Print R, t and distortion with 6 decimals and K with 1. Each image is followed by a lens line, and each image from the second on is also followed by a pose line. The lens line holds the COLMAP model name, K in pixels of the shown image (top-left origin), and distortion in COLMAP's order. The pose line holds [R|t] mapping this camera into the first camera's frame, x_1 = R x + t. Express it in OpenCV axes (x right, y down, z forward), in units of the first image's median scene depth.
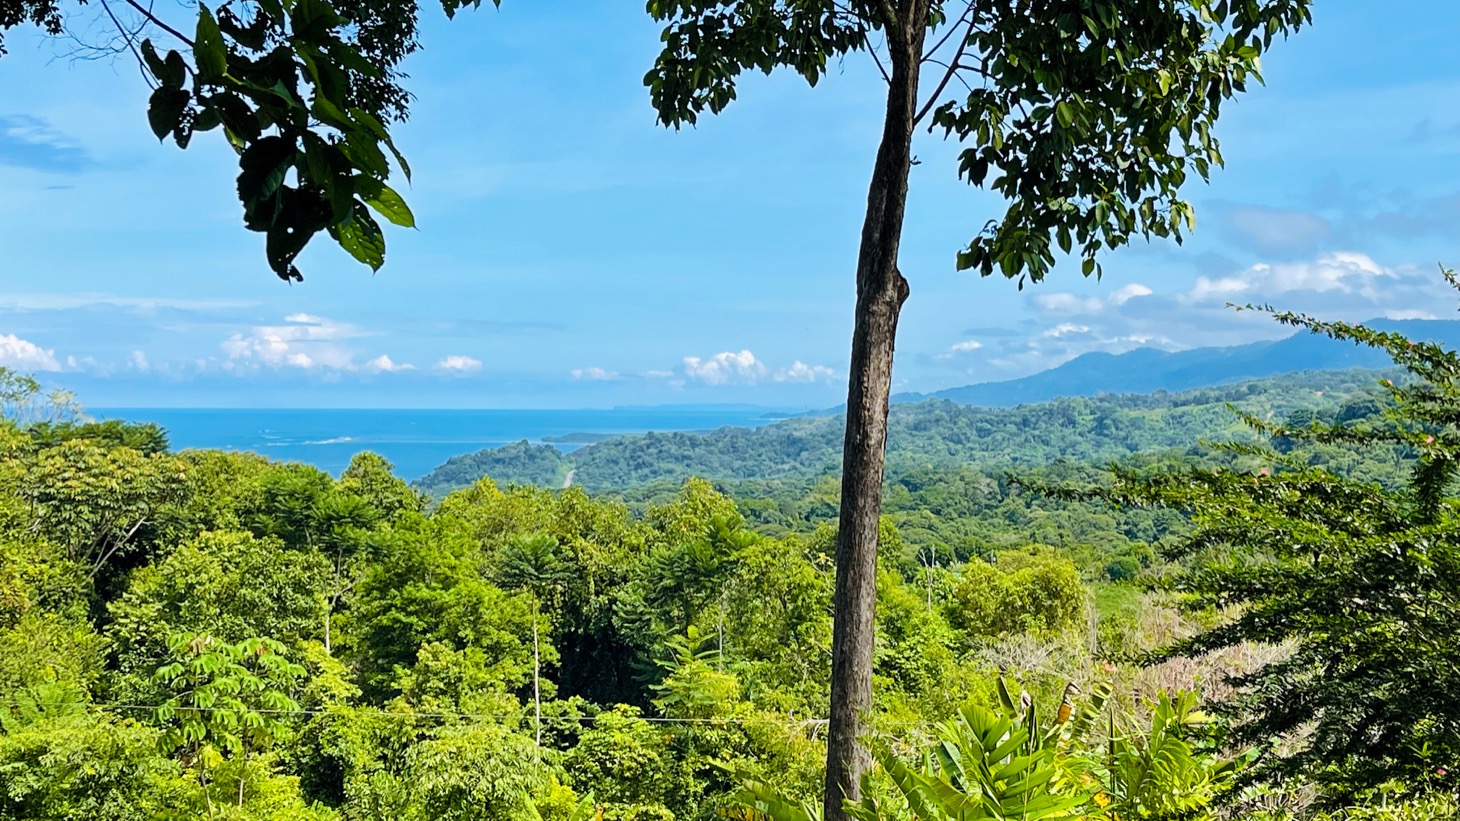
lens RADIAL K [[2108.3, 0, 757.0], [0, 2108.3, 432.0], [0, 0, 1]] dist [0.134656, 0.000000]
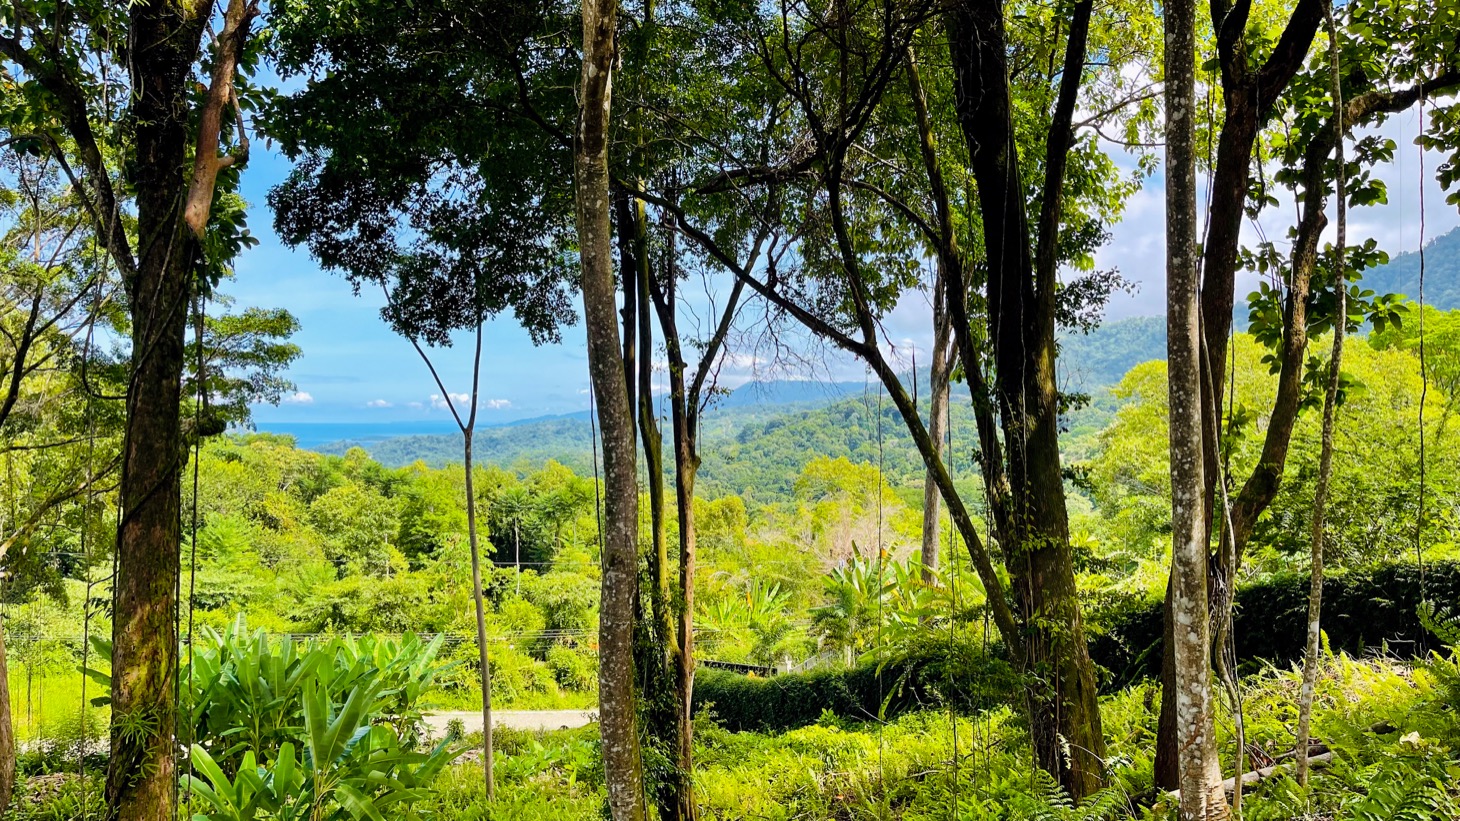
lens RADIAL K [[1085.6, 0, 714.6], [0, 1085.6, 407.7], [0, 0, 1]] dist [0.056037, -0.063472]
pose [[0.968251, 0.004026, 0.249946, -0.121376], [0.002016, 0.999712, -0.023914, -0.002221], [-0.249970, 0.023659, 0.967964, -0.059460]]
